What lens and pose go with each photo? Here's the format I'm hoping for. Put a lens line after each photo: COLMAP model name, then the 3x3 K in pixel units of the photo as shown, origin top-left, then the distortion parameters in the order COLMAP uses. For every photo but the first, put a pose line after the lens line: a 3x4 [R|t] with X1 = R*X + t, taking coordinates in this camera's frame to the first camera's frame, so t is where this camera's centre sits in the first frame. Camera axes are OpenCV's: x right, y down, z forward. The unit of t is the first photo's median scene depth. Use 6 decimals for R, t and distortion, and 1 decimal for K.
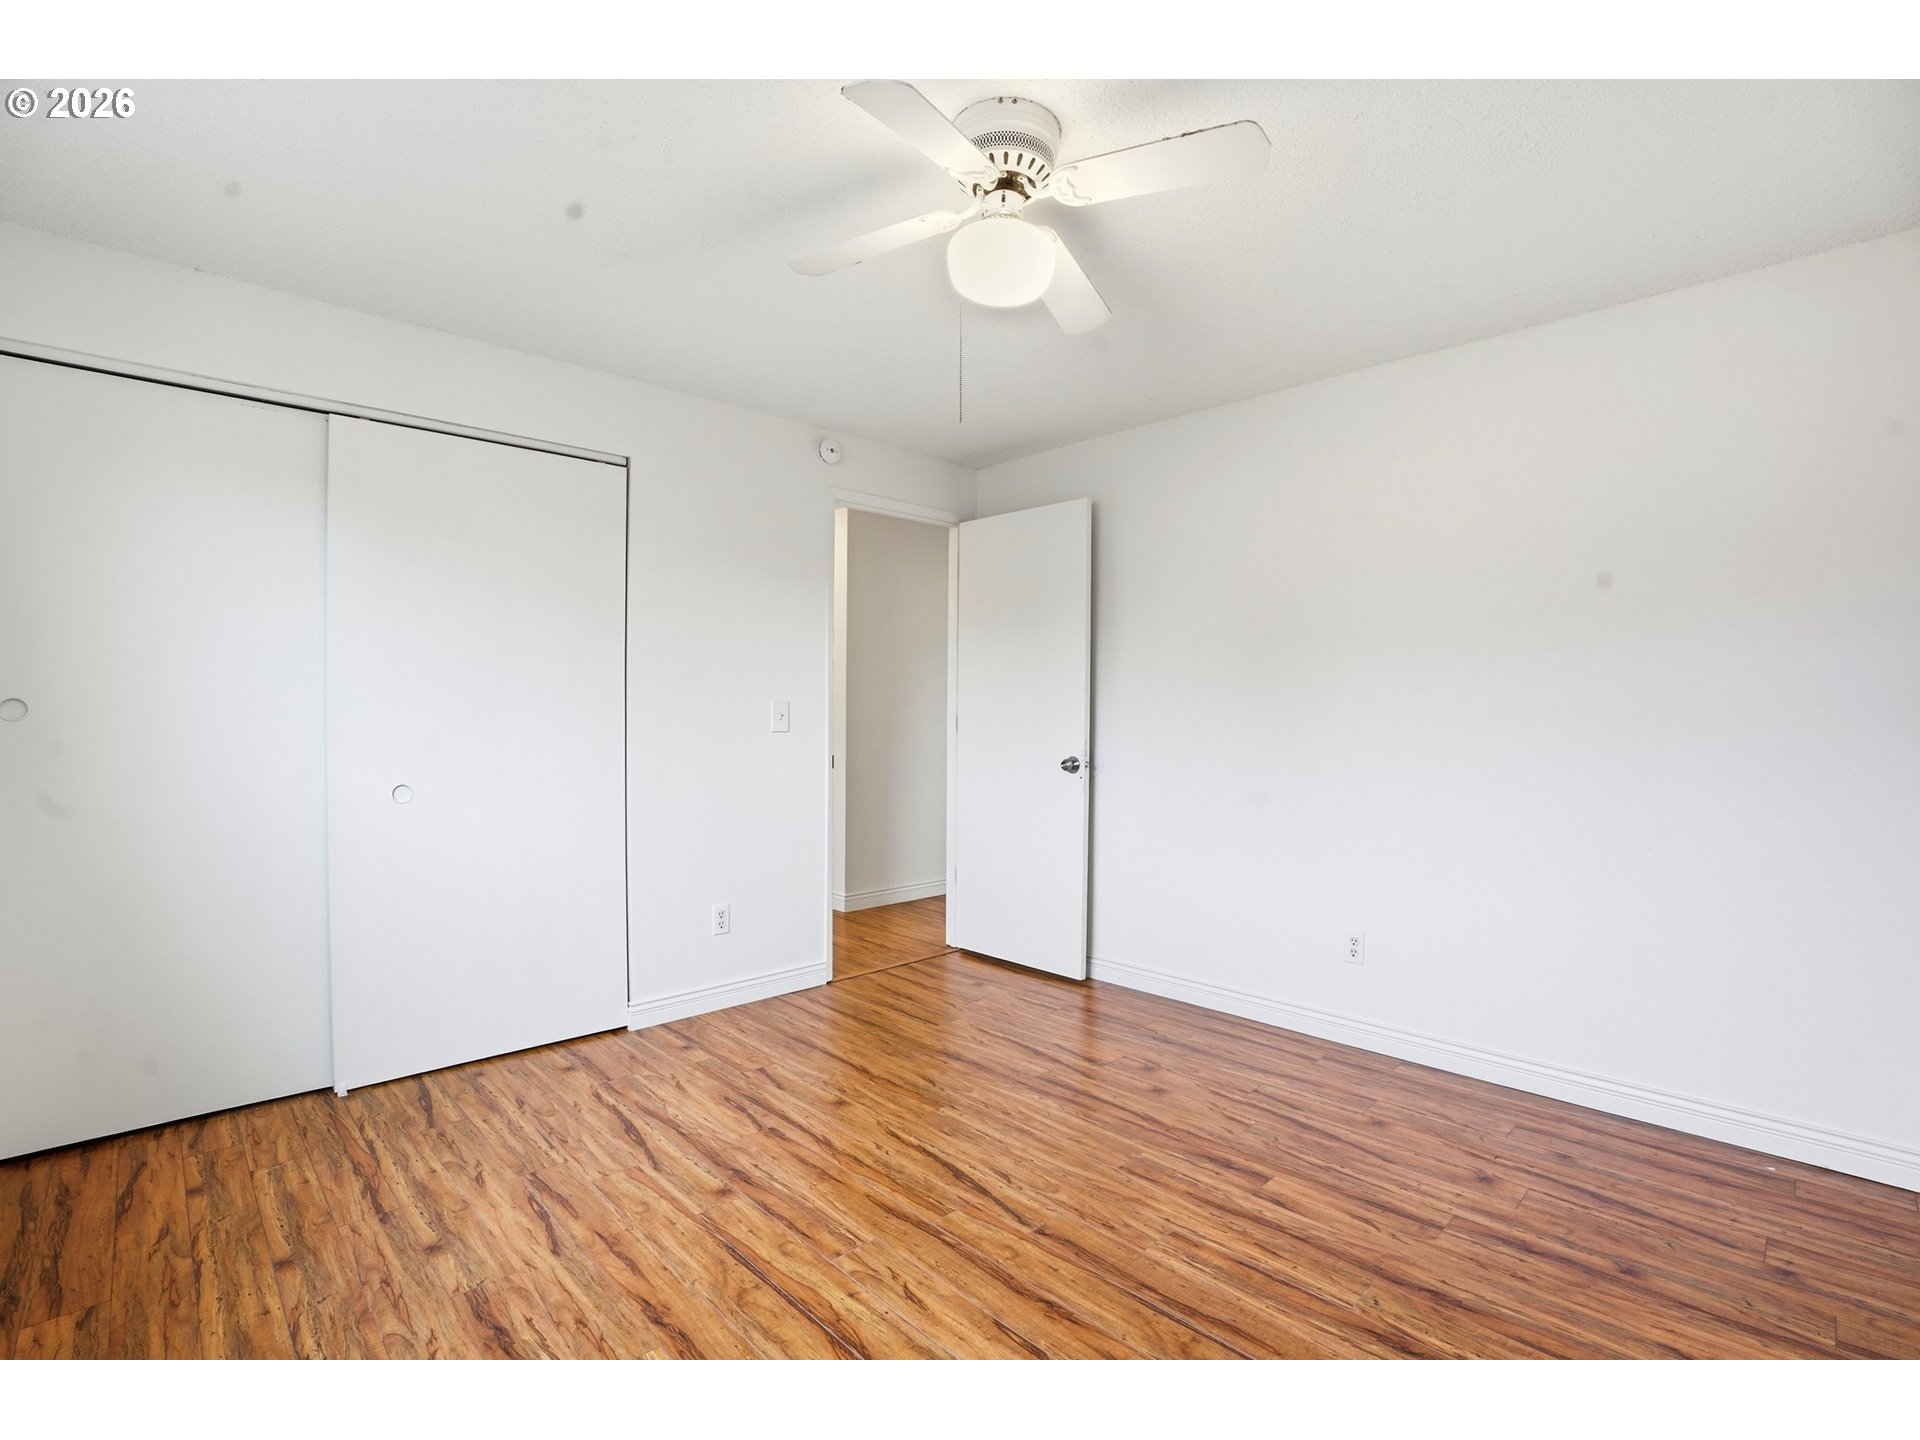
lens RADIAL K [[893.6, 0, 954.3], [0, 893.6, 724.0], [0, 0, 1]] dist [-0.071042, 0.017934]
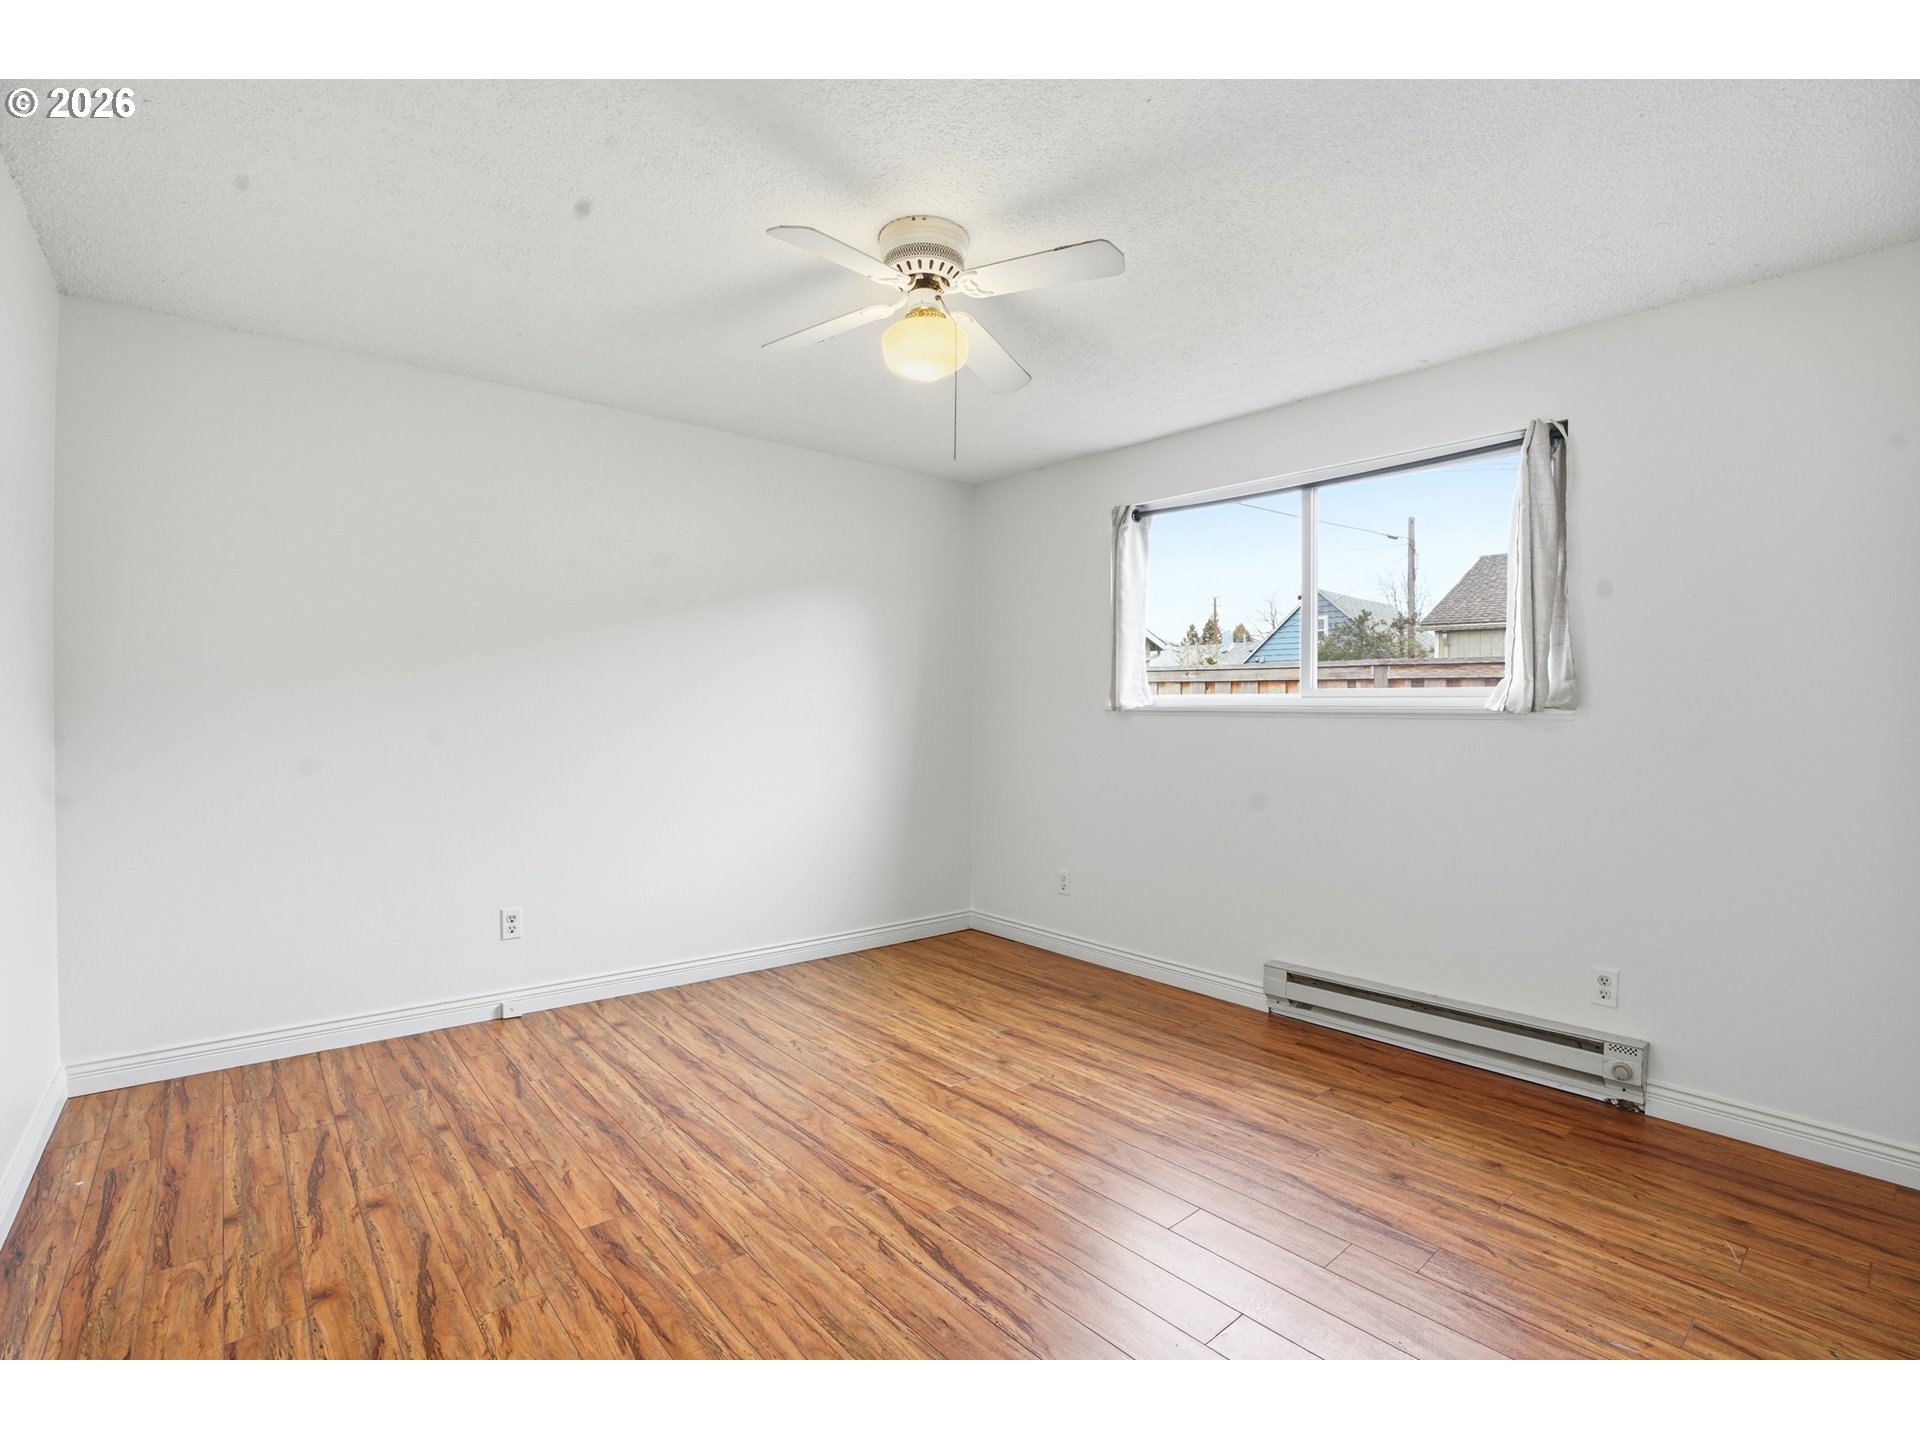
lens RADIAL K [[893.6, 0, 967.2], [0, 893.6, 708.4], [0, 0, 1]] dist [-0.071042, 0.017934]
pose [[-0.999019, -0.014303, 0.041915, -0.055504], [-0.013914, 0.999858, 0.009559, -0.025742], [-0.042046, 0.008967, -0.999075, 1.926518]]
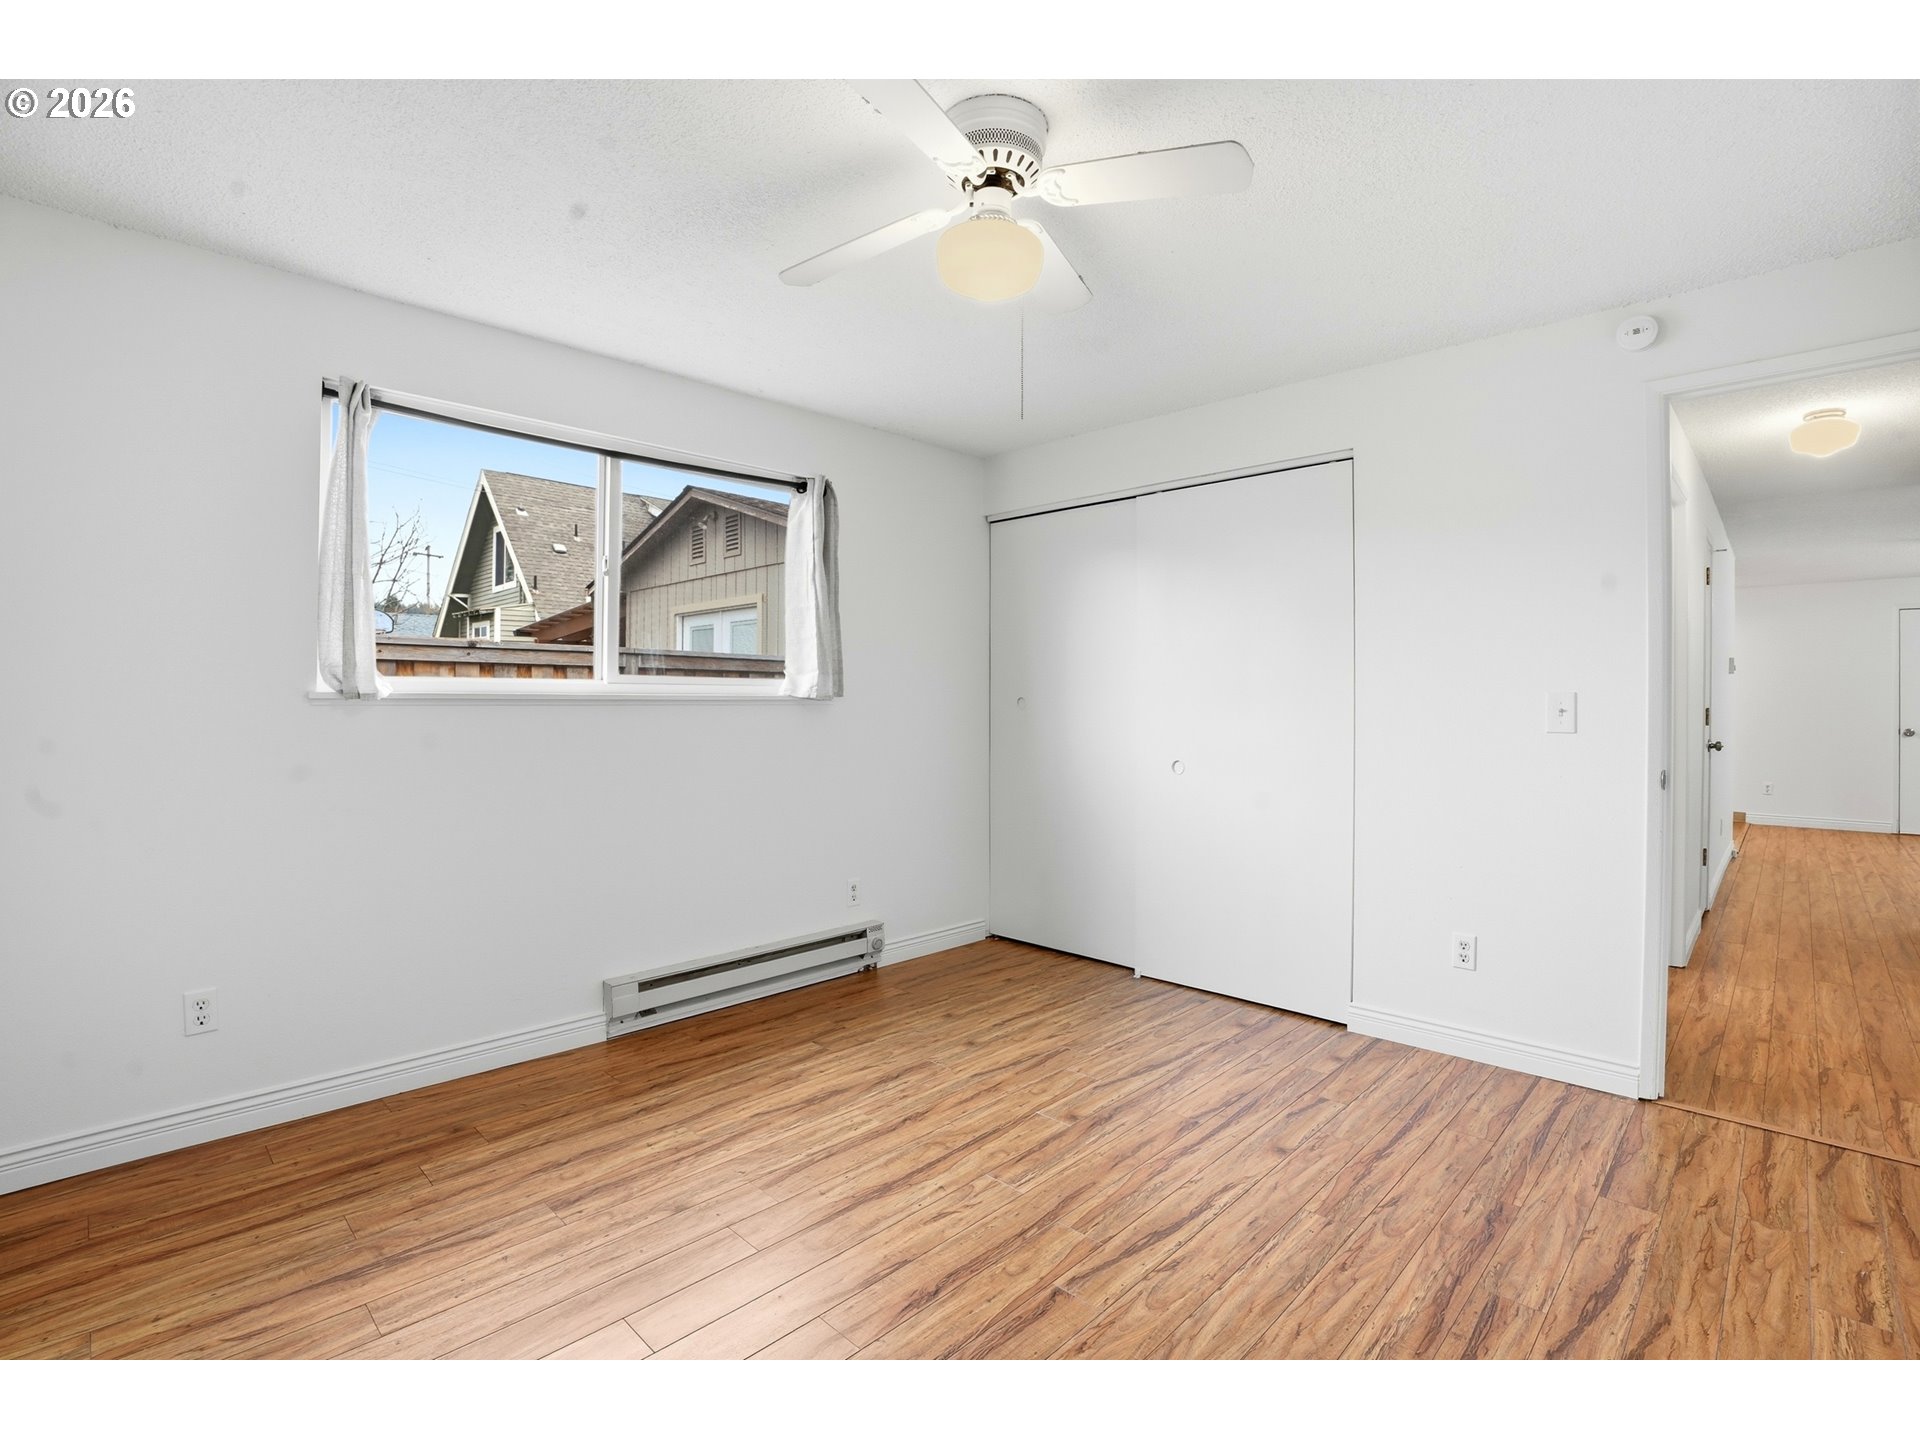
lens RADIAL K [[893.6, 0, 955.6], [0, 893.6, 701.5], [0, 0, 1]] dist [-0.071042, 0.017934]
pose [[0.033294, -0.004736, -0.999434, 0.908092], [-0.014023, 0.999888, -0.005205, -0.011584], [0.999347, 0.014188, 0.033223, 0.796504]]
